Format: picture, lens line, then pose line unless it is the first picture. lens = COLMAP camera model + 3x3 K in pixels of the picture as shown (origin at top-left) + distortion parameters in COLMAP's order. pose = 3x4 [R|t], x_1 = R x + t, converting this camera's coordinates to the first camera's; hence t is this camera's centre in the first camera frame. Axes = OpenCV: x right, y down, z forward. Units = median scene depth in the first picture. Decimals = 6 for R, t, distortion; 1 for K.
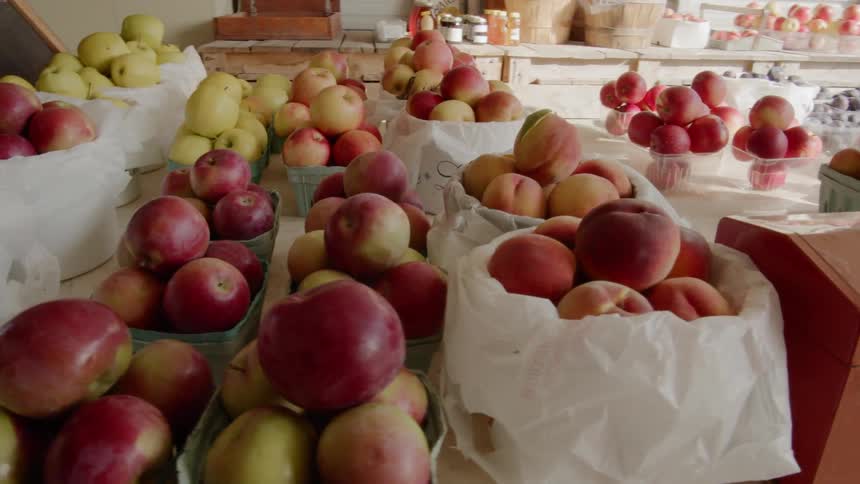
lens RADIAL K [[610.7, 0, 427.7], [0, 610.7, 237.9], [0, 0, 1]] dist [-0.038559, 0.011156]
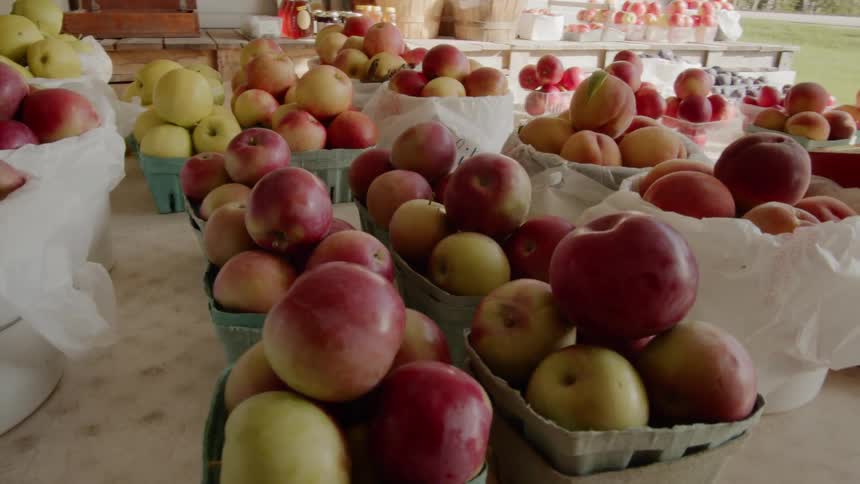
lens RADIAL K [[610.7, 0, 428.5], [0, 610.7, 239.1], [0, 0, 1]] dist [-0.038559, 0.011156]
pose [[0.956739, -0.099625, 0.273359, -0.119259], [0.101505, 0.994808, 0.007296, 0.012517], [-0.272666, 0.020767, 0.961885, 0.019844]]
